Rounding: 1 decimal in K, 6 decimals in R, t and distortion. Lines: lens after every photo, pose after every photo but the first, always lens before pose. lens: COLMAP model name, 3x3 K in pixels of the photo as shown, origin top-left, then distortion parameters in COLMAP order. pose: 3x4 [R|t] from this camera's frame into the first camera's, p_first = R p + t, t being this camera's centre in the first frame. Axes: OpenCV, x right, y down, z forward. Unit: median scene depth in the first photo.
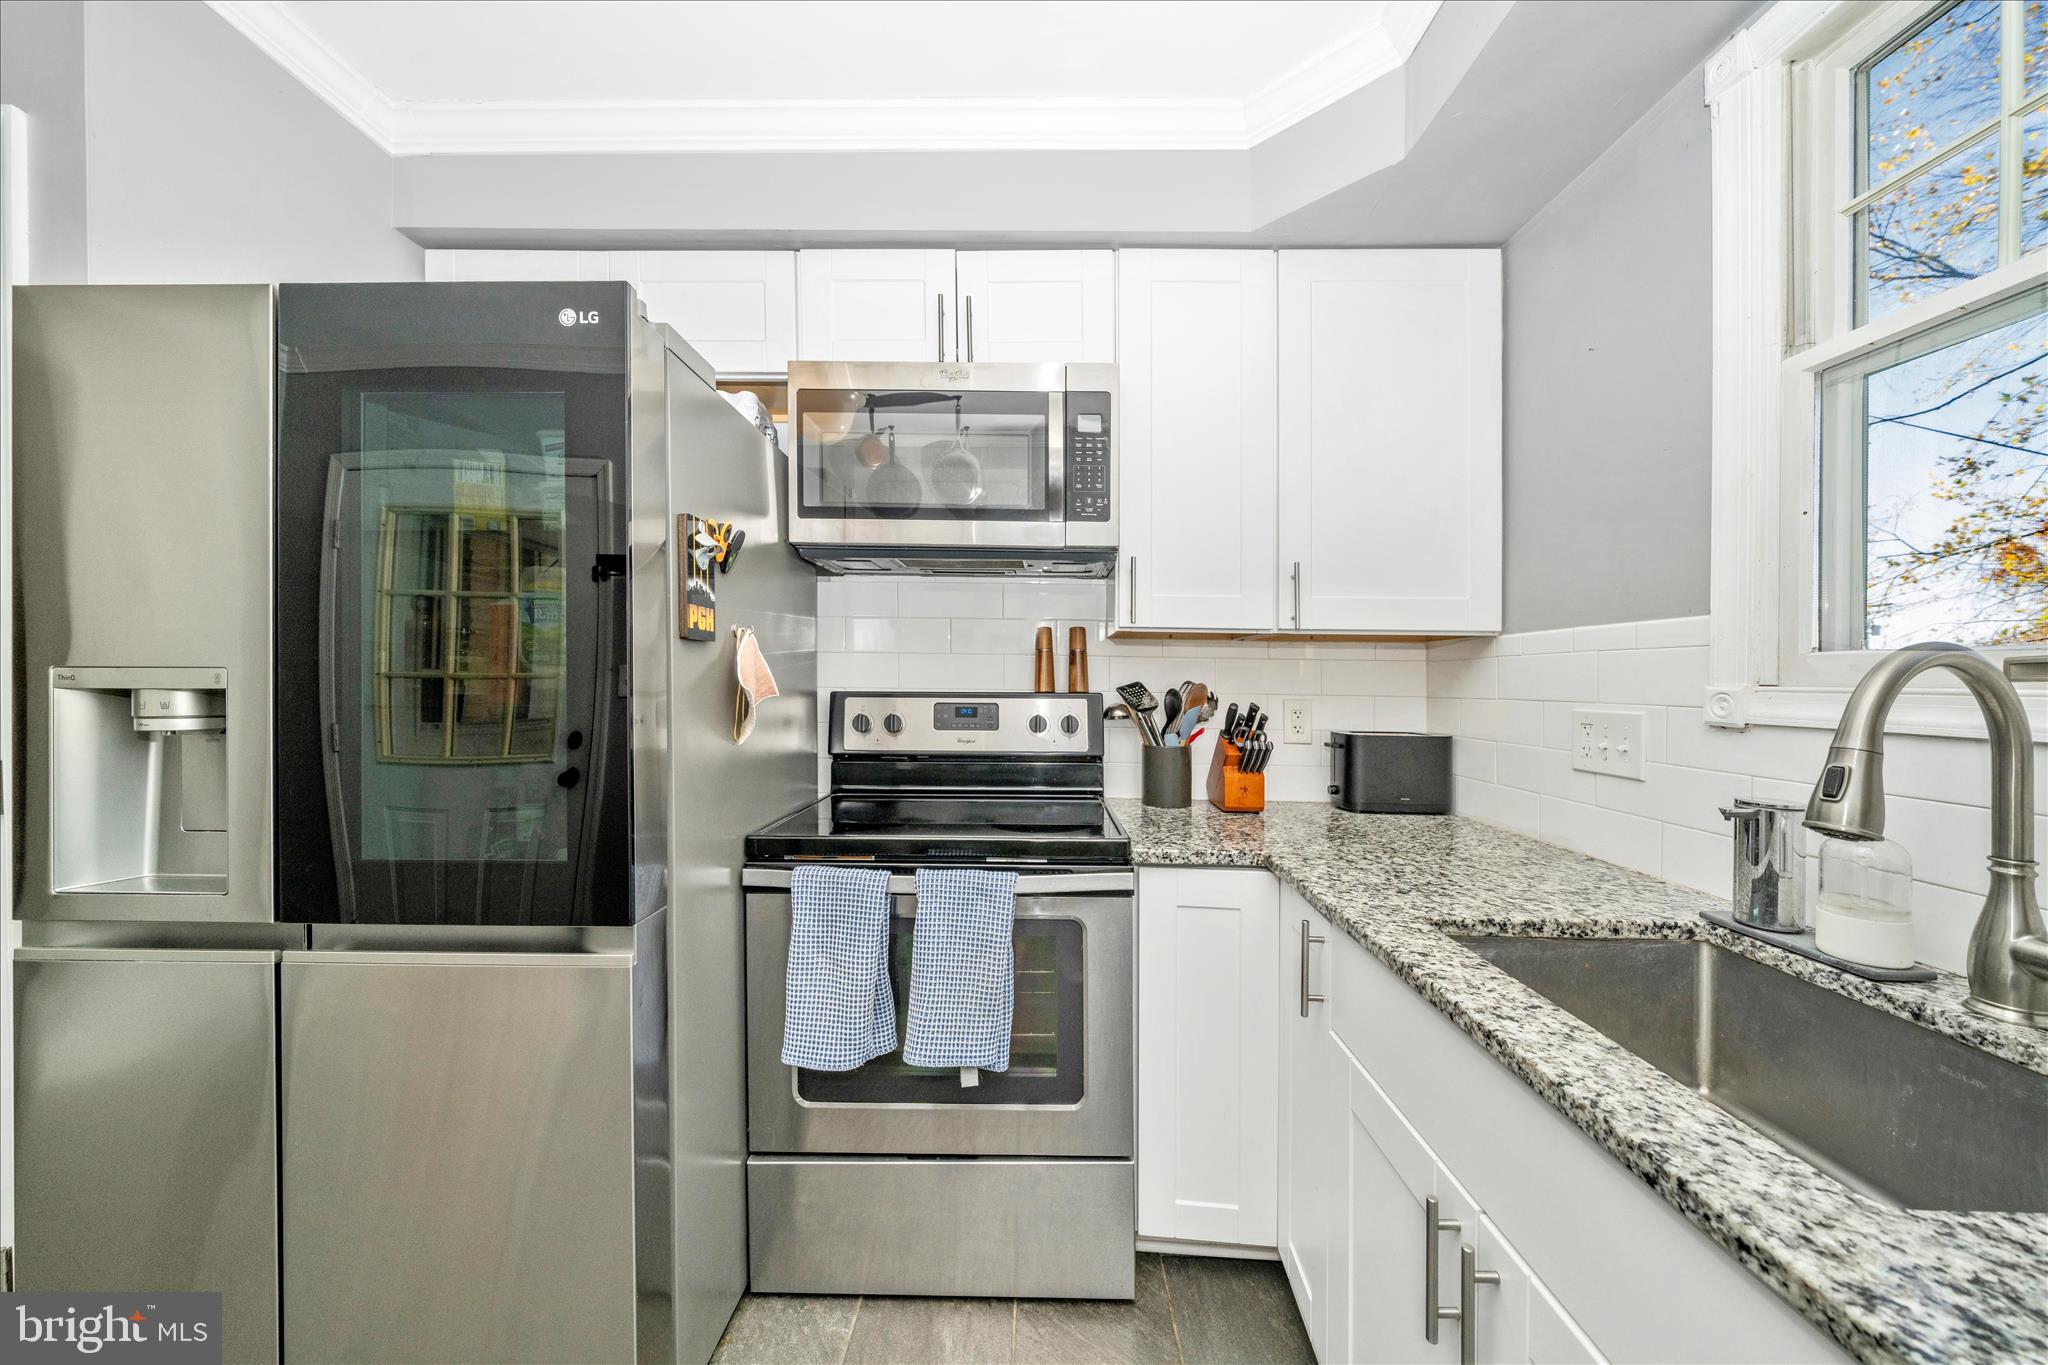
lens RADIAL K [[695.0, 0, 1024.0], [0, 695.0, 682.5], [0, 0, 1]] dist [0.000243, 0.000008]
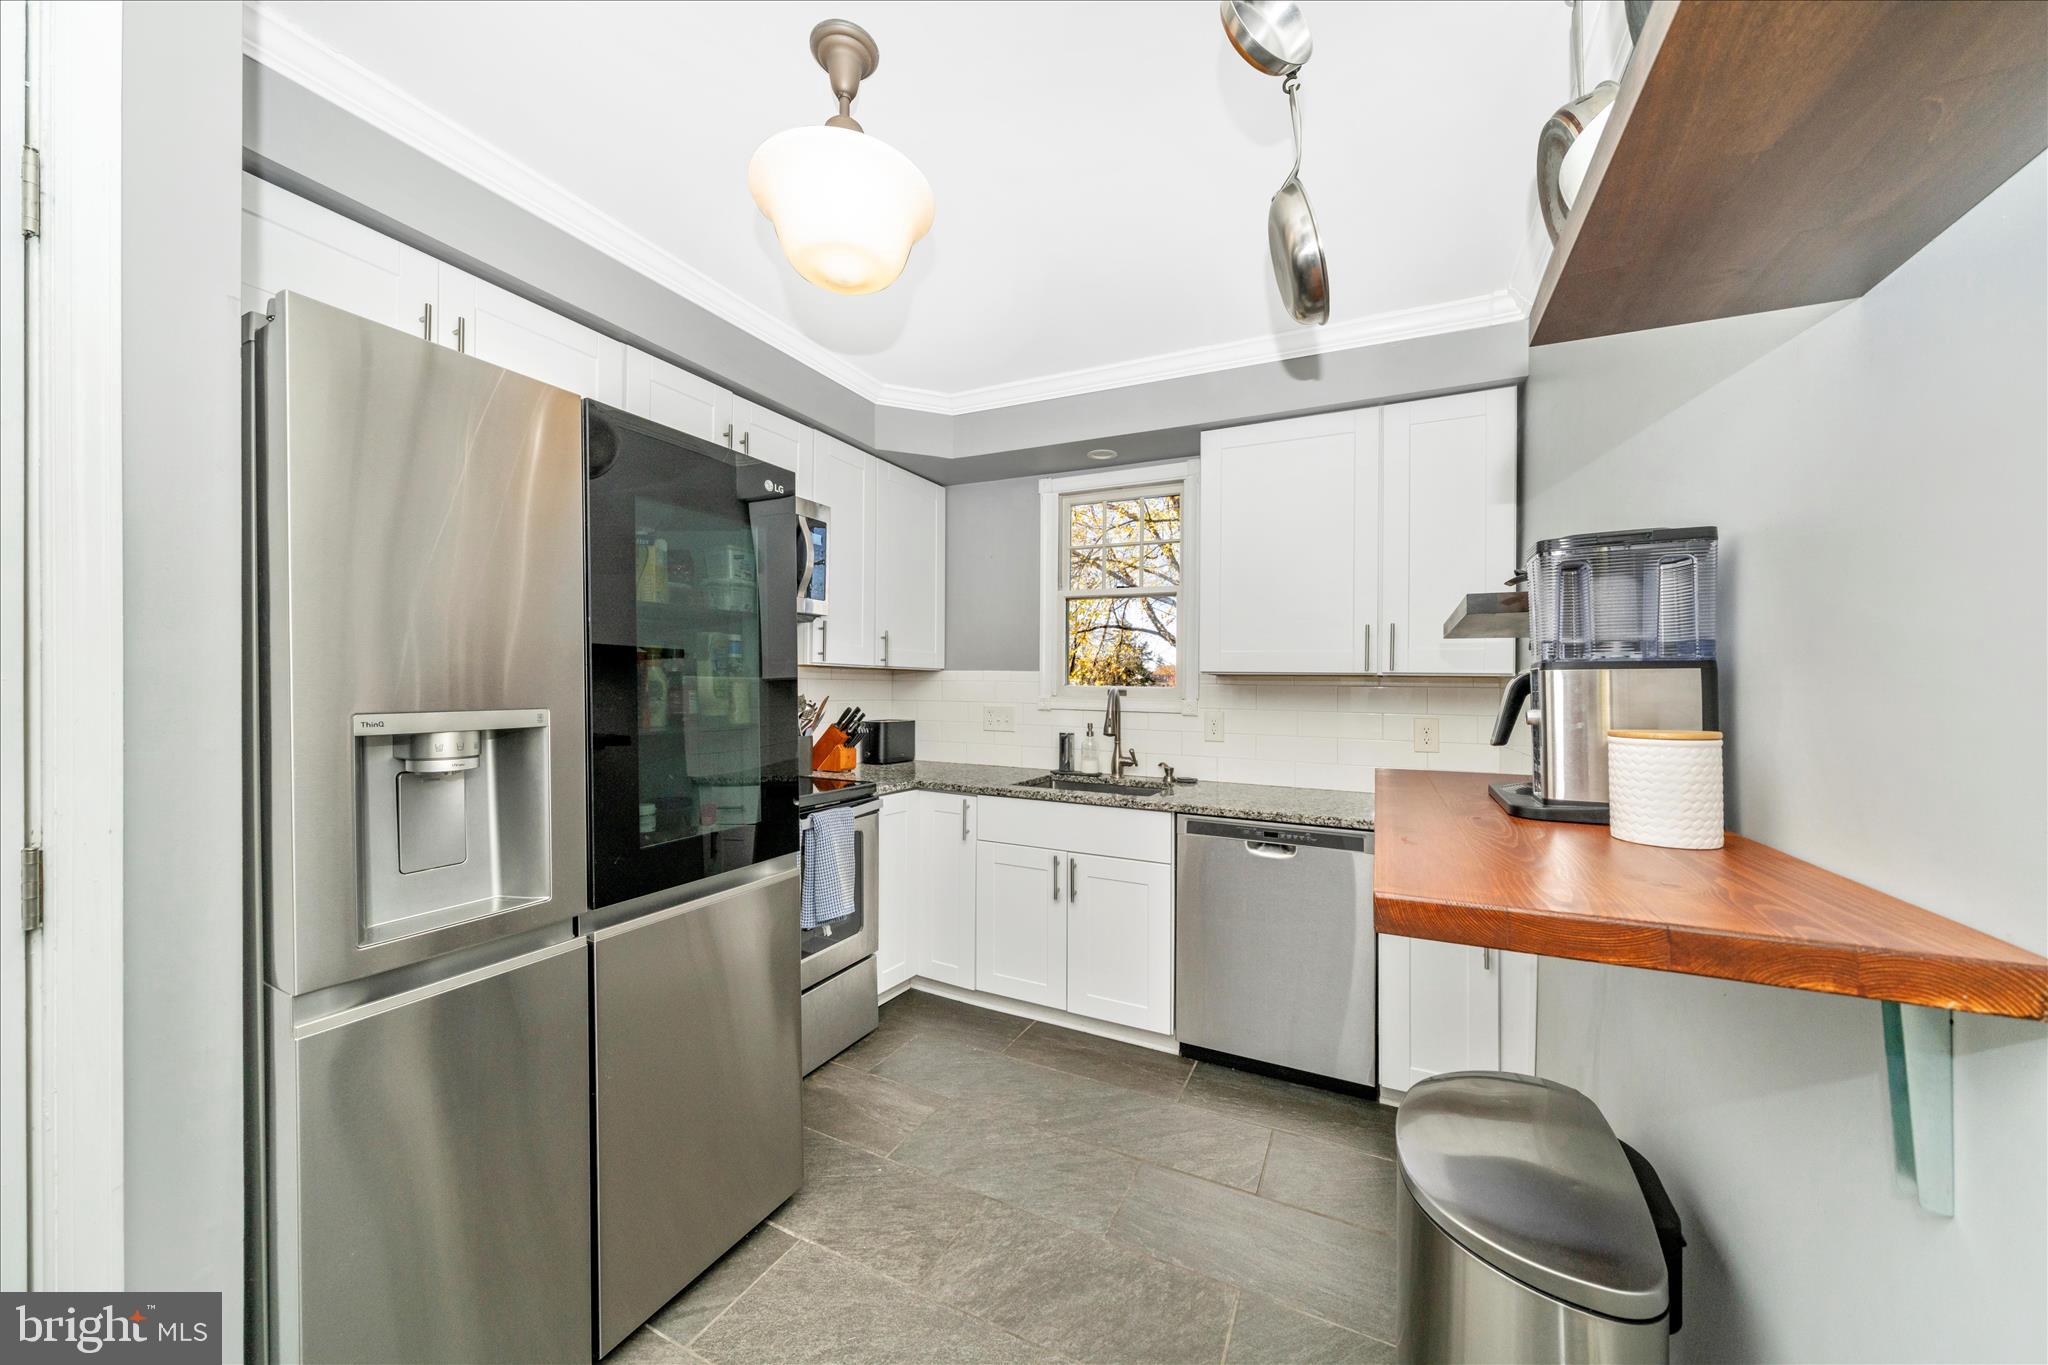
lens RADIAL K [[734.4, 0, 1024.0], [0, 734.4, 682.5], [0, 0, 1]] dist [0.001129, 0.000135]
pose [[0.433524, -0.005240, 0.901127, -1.280260], [-0.004061, 0.999962, 0.007769, -0.052982], [-0.901133, -0.007028, 0.433487, -0.186359]]
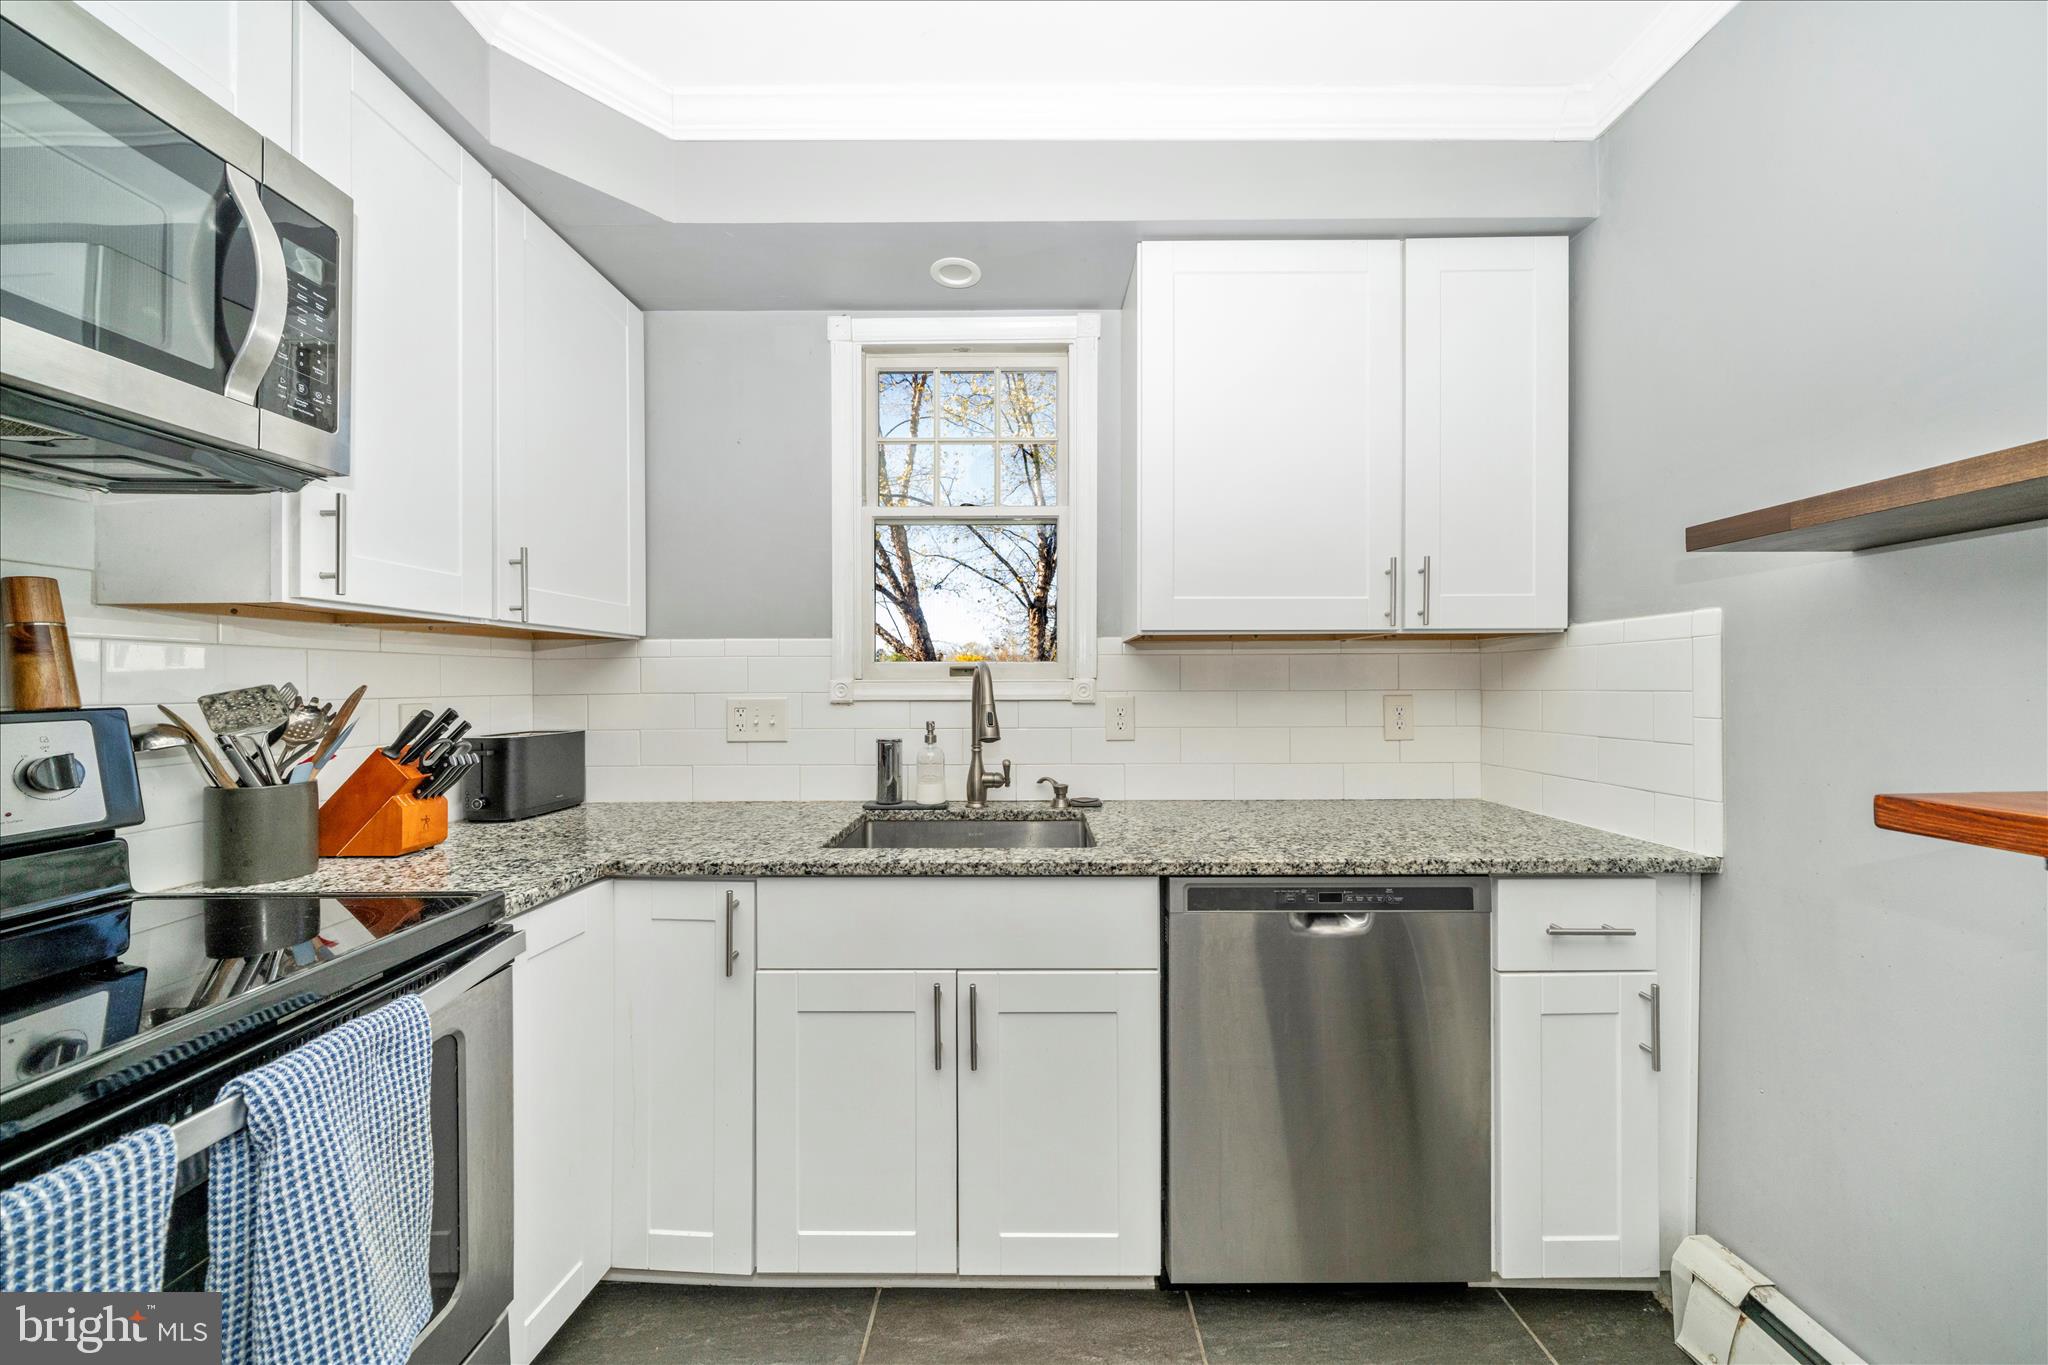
lens RADIAL K [[703.7, 0, 1024.1], [0, 703.7, 668.5], [0, 0, 1]] dist [0.000692, 0.000011]
pose [[-0.001517, 0.004111, 0.999990, -0.541557], [0.010949, 0.999932, -0.004094, -0.006749], [-0.999939, 0.010942, -0.001562, 0.382354]]
